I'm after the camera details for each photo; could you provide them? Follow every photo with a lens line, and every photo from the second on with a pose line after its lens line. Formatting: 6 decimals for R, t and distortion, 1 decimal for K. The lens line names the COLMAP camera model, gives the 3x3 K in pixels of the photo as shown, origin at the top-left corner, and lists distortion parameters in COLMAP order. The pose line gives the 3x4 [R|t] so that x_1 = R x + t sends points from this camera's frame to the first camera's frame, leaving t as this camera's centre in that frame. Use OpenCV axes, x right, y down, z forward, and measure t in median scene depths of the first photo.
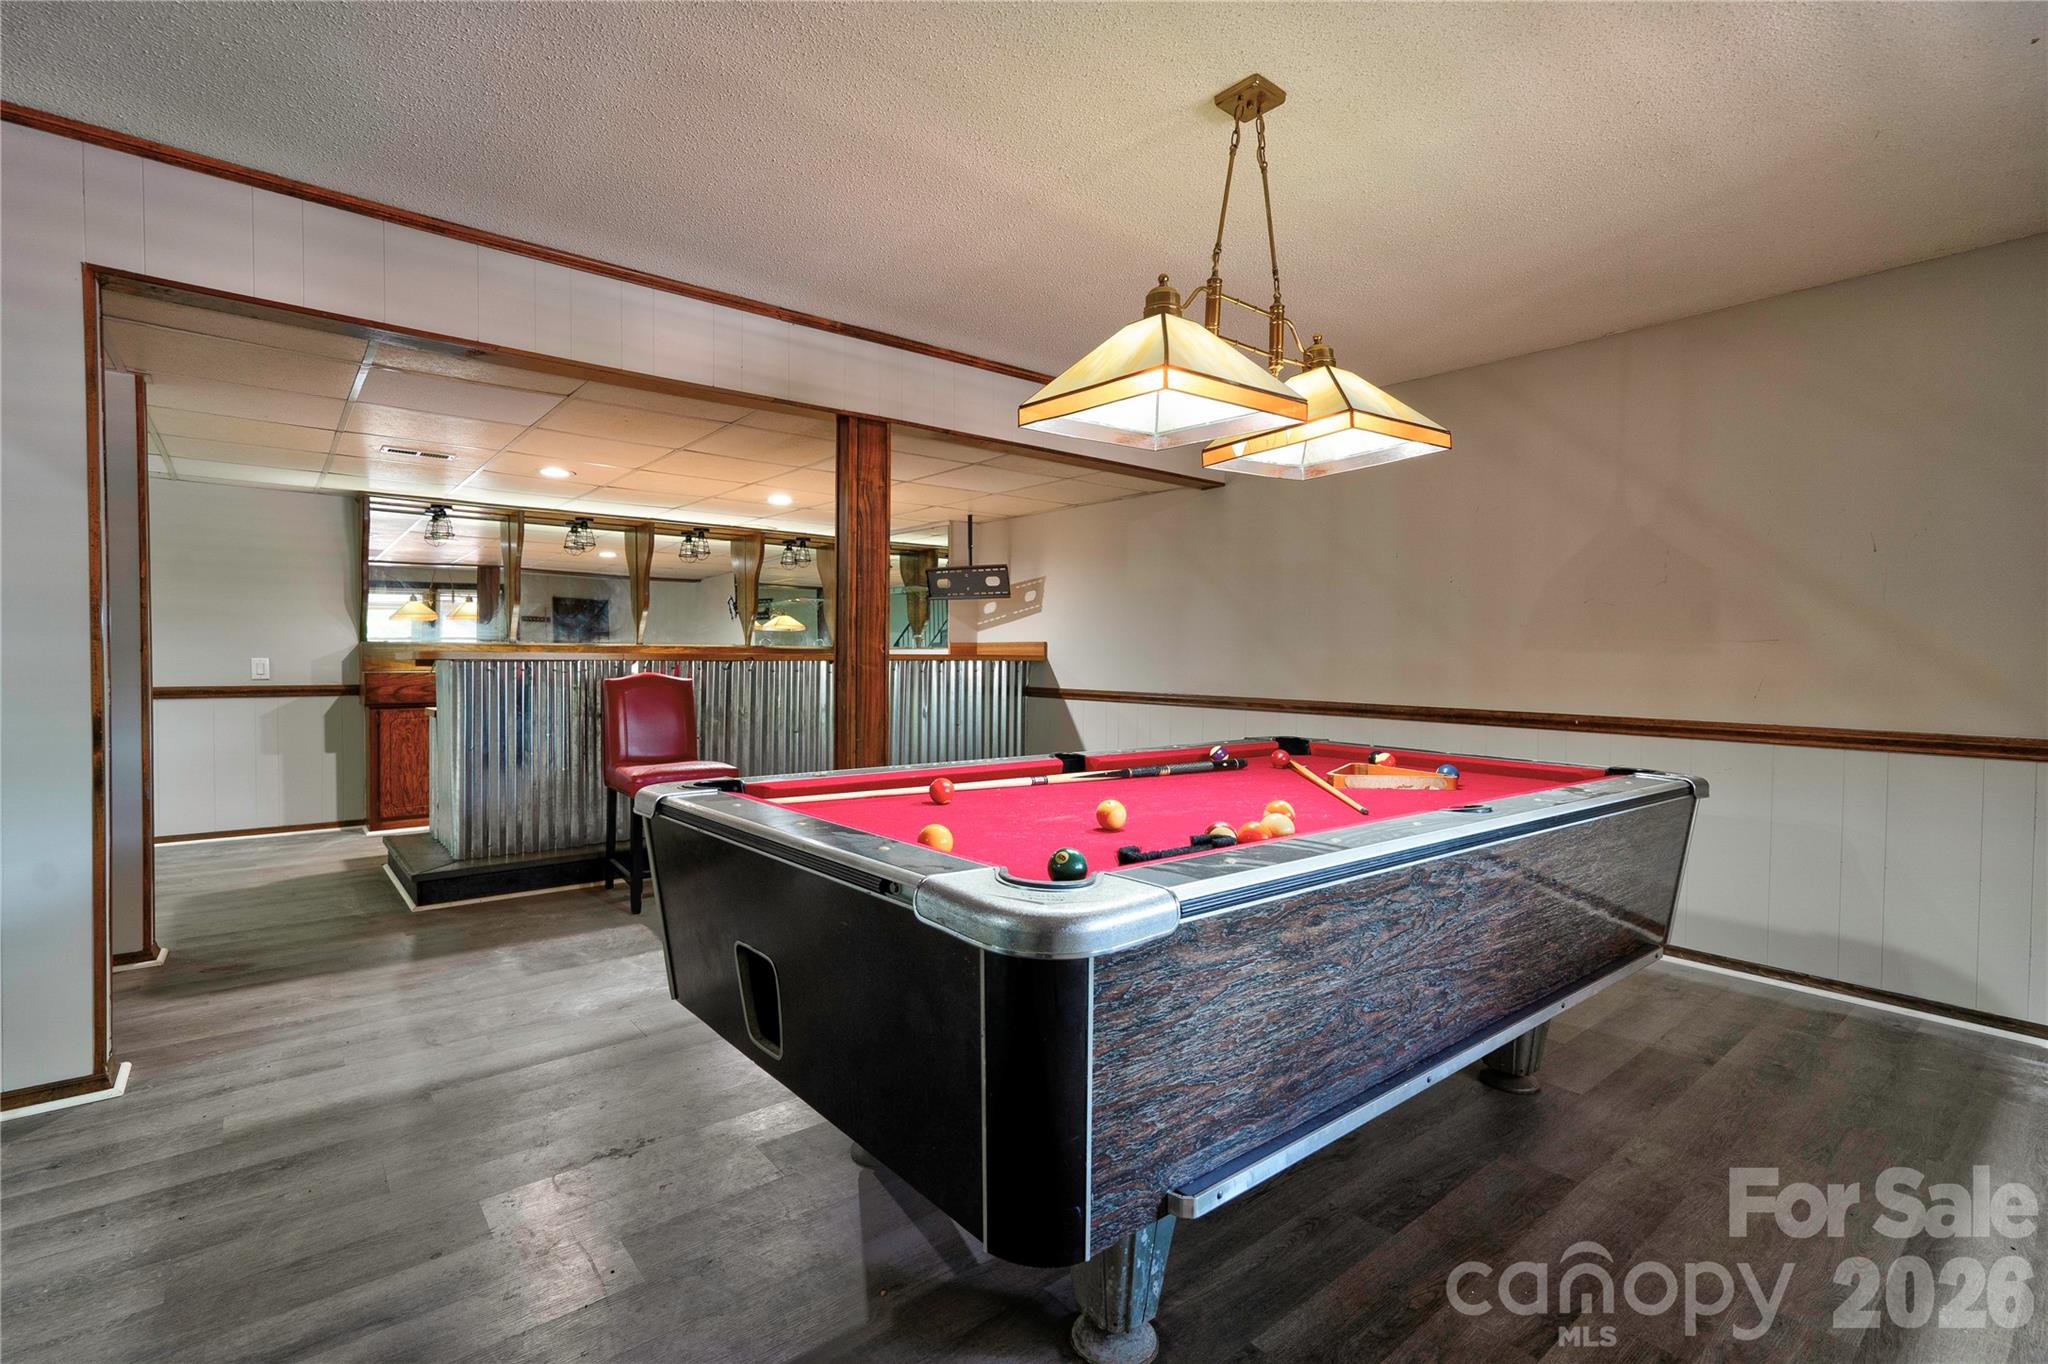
lens RADIAL K [[937.7, 0, 1012.7], [0, 937.7, 677.4], [0, 0, 1]] dist [-0.010727, 0.015231]
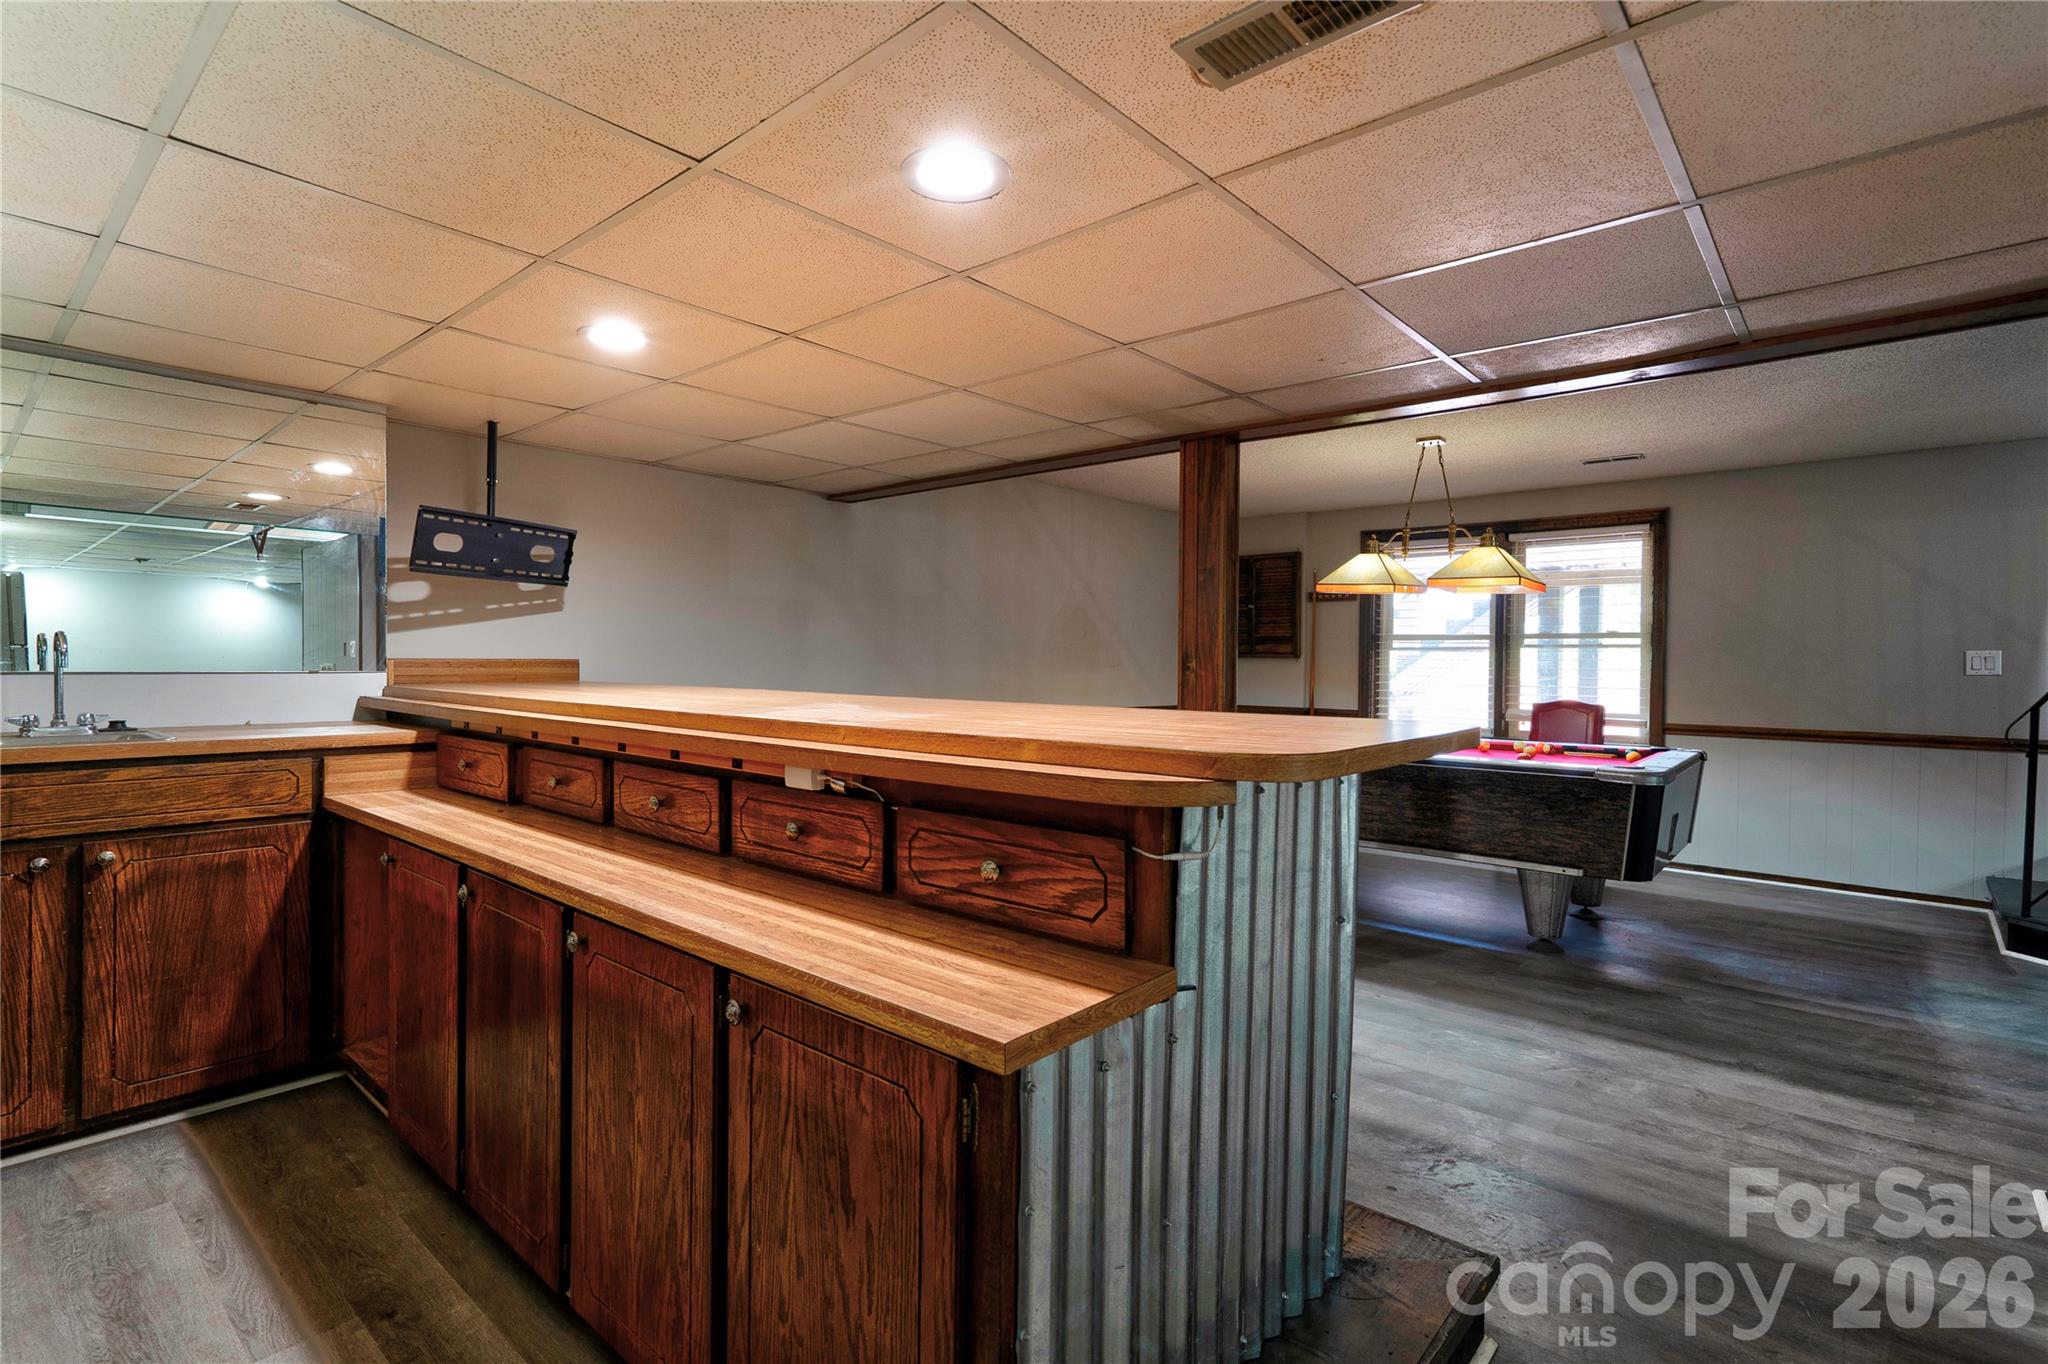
lens RADIAL K [[937.7, 0, 1012.7], [0, 937.7, 677.4], [0, 0, 1]] dist [-0.010727, 0.015231]
pose [[-0.143497, -0.031926, 0.989136, -1.497139], [0.002373, 0.999466, 0.032603, -0.104141], [-0.989648, 0.007025, -0.143344, 1.868606]]
